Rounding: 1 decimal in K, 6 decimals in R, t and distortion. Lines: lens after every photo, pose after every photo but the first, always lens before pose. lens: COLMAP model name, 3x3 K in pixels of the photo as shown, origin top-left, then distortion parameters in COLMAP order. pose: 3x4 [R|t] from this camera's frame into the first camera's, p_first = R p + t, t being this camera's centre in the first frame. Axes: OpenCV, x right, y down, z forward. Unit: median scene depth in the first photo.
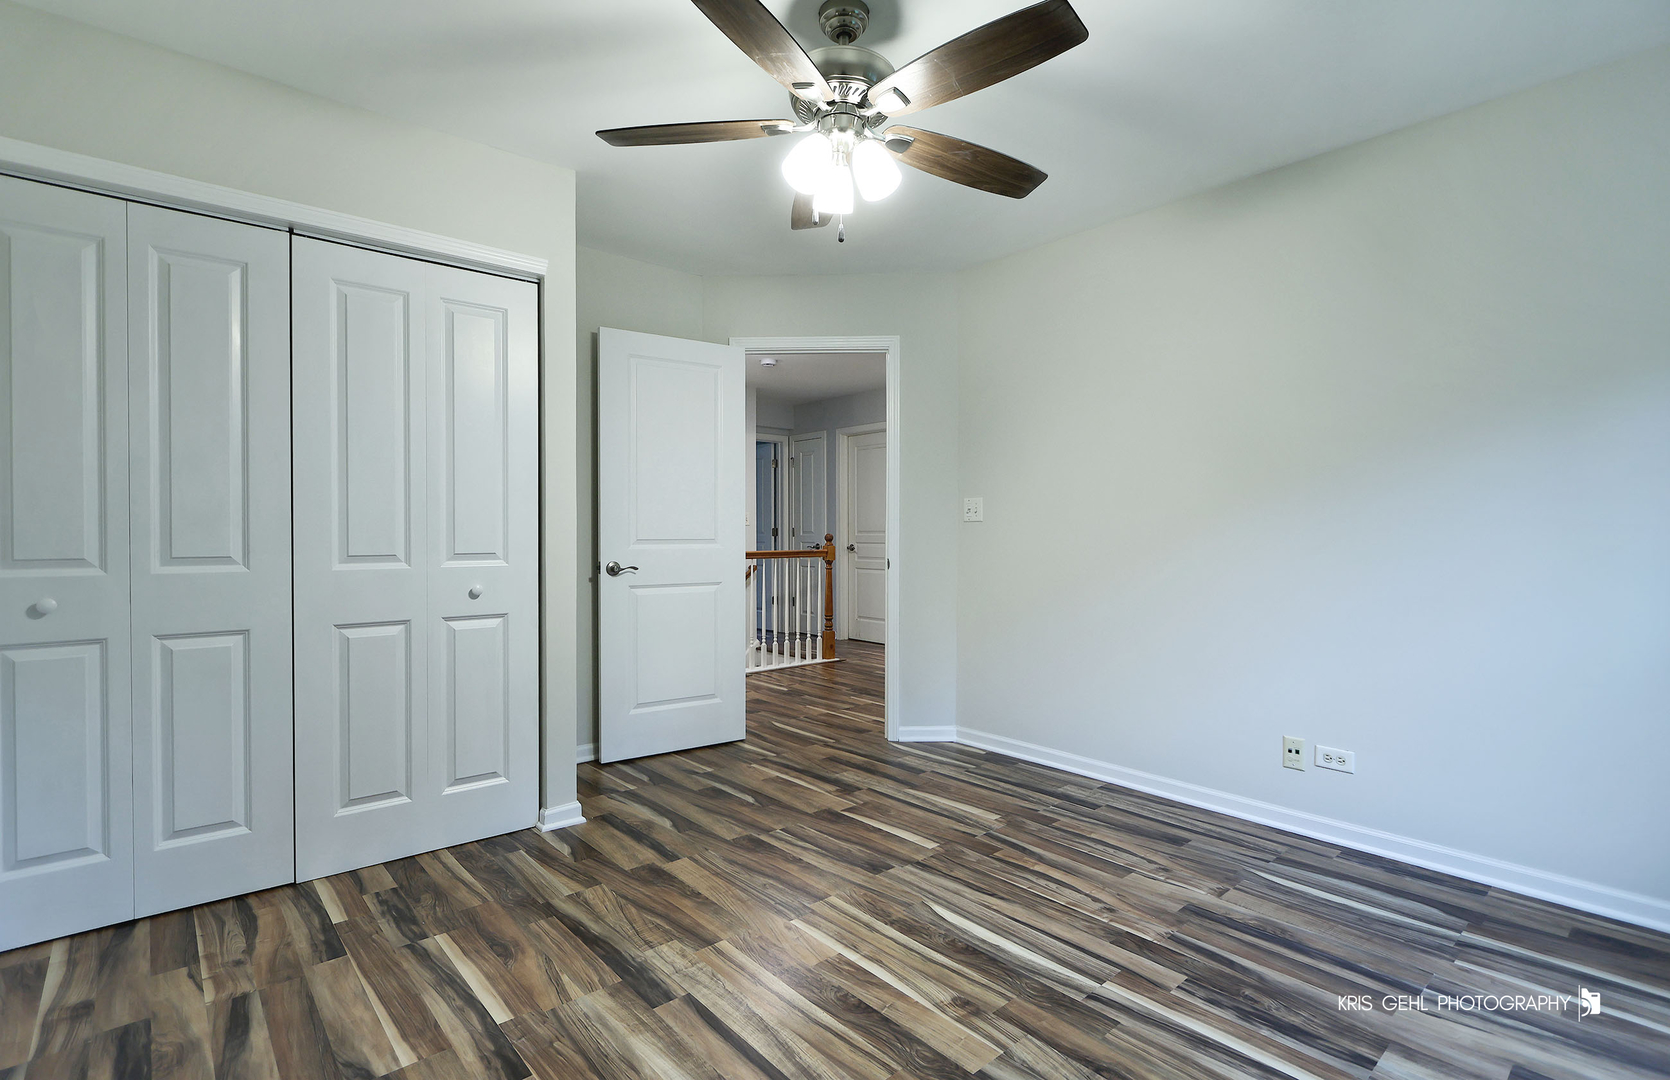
lens RADIAL K [[789.6, 0, 835.6], [0, 789.6, 531.3], [0, 0, 1]] dist [0.003260, 0.000385]
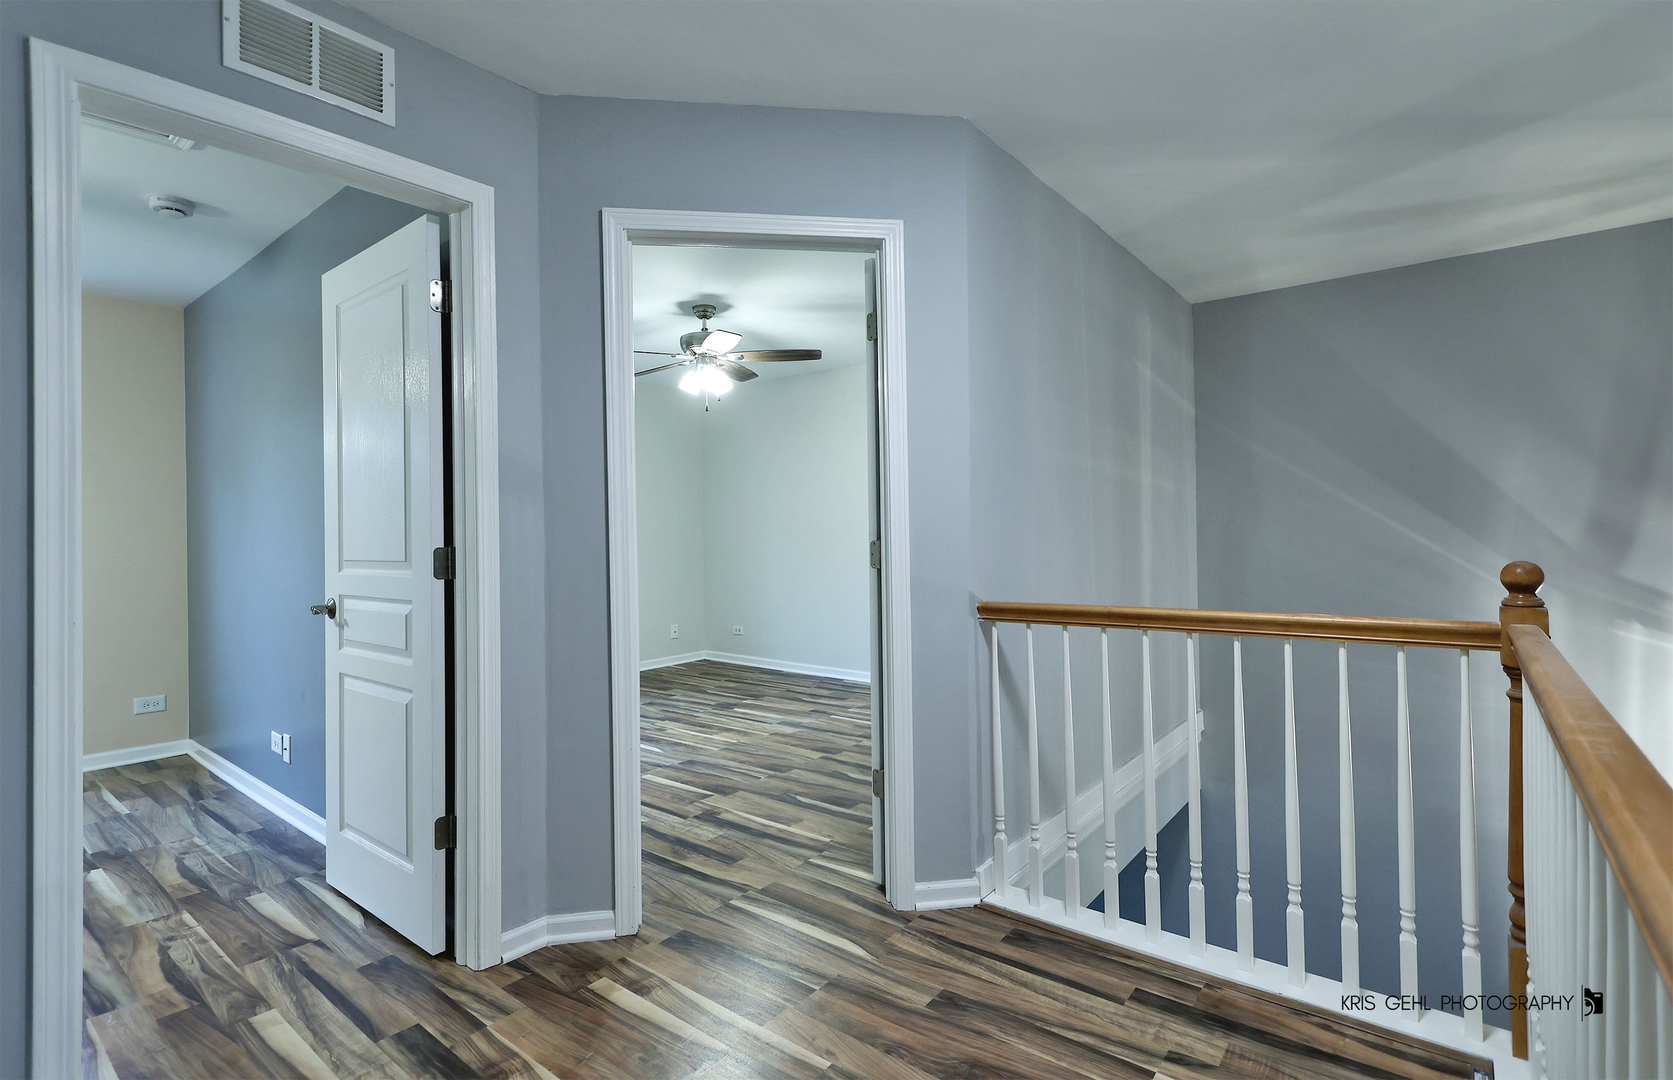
lens RADIAL K [[791.1, 0, 836.4], [0, 791.1, 539.4], [0, 0, 1]] dist [0.003260, 0.000385]
pose [[-0.984442, 0.013429, -0.175196, 0.038951], [0.012102, 0.999889, 0.008640, -0.025108], [0.175293, 0.006386, -0.984496, 2.945022]]
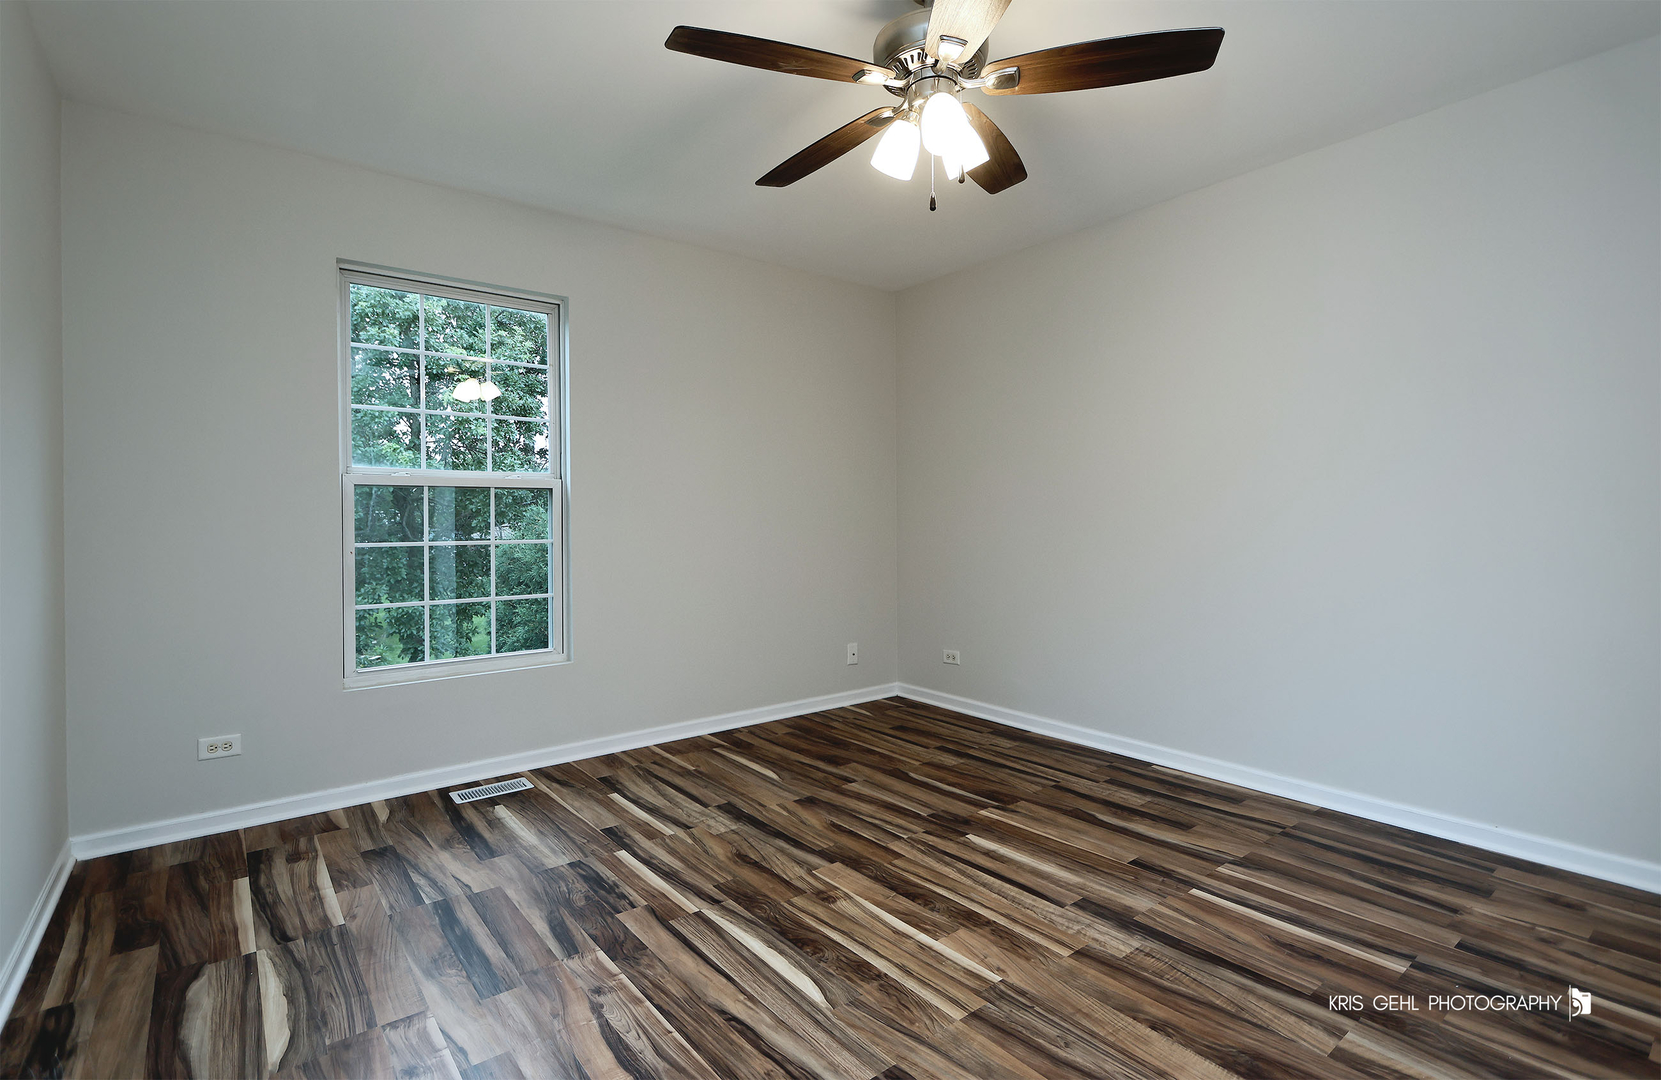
lens RADIAL K [[785.4, 0, 827.5], [0, 785.4, 535.6], [0, 0, 1]] dist [0.003260, 0.000385]
pose [[-0.998458, 0.002100, 0.055467, 0.077083], [0.003237, 0.999786, 0.020412, 0.013395], [-0.055412, 0.020560, -0.998252, 1.794433]]
